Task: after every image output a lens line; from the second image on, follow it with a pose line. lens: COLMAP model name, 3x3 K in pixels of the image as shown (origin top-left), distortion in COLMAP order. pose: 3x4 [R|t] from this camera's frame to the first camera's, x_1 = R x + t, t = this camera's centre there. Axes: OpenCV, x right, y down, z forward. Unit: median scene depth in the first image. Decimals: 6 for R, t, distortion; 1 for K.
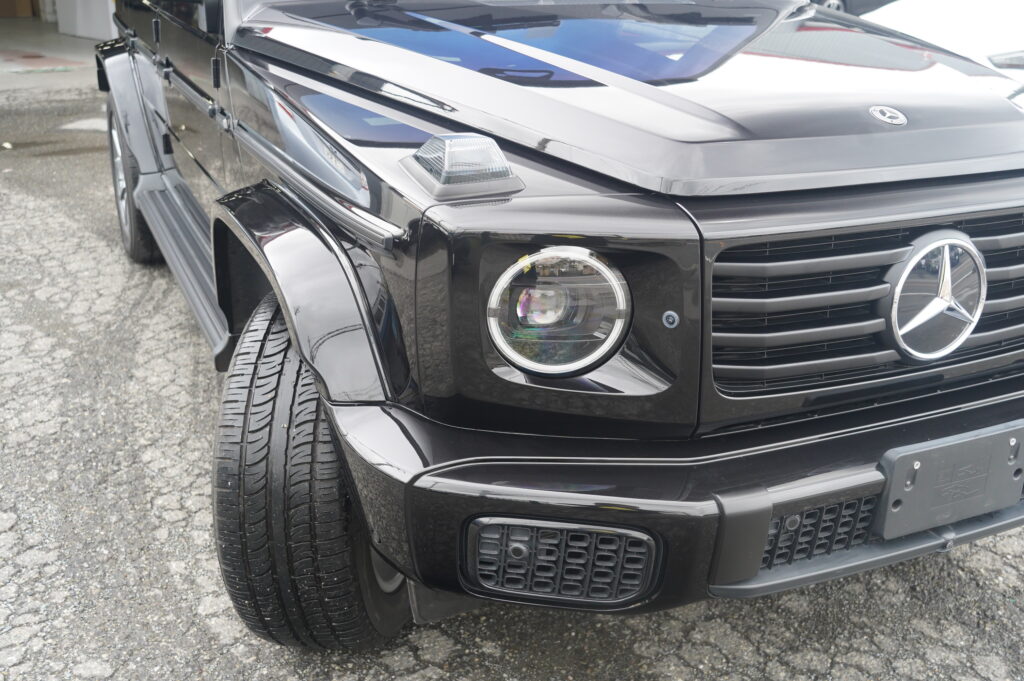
lens RADIAL K [[1053.1, 0, 512.0], [0, 1053.1, 340.5], [0, 0, 1]] dist [-0.007049, 0.019073]
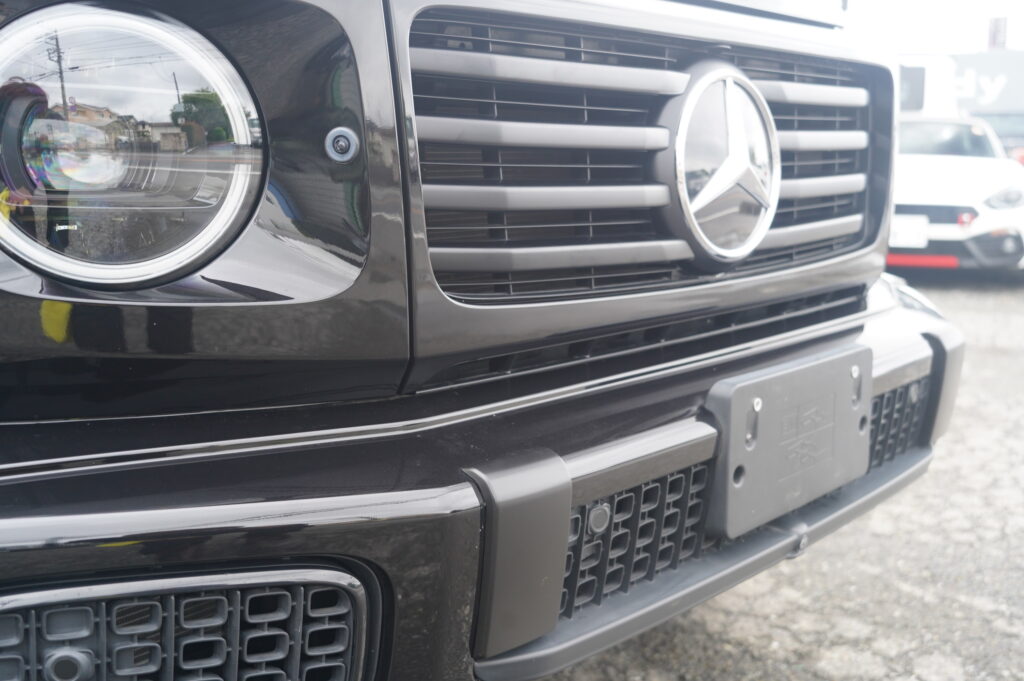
lens RADIAL K [[1053.1, 0, 512.0], [0, 1053.1, 340.5], [0, 0, 1]] dist [-0.007049, 0.019073]
pose [[0.925892, -0.082069, 0.368767, 0.026083], [0.151260, 0.974996, -0.162795, 0.159701], [-0.346186, 0.206511, 0.915155, 0.473527]]
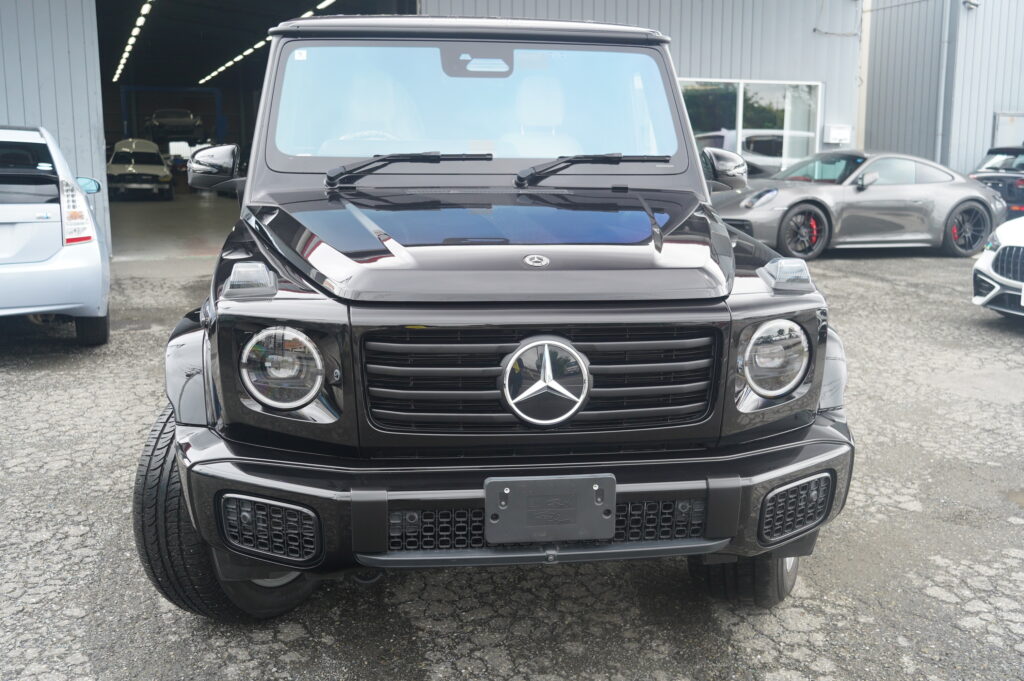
lens RADIAL K [[1053.1, 0, 512.0], [0, 1053.1, 340.5], [0, 0, 1]] dist [-0.007049, 0.019073]
pose [[0.954369, 0.045794, -0.295097, 0.807895], [-0.099622, 0.980387, -0.170047, 0.161140], [0.281522, 0.191686, 0.940214, -0.405911]]
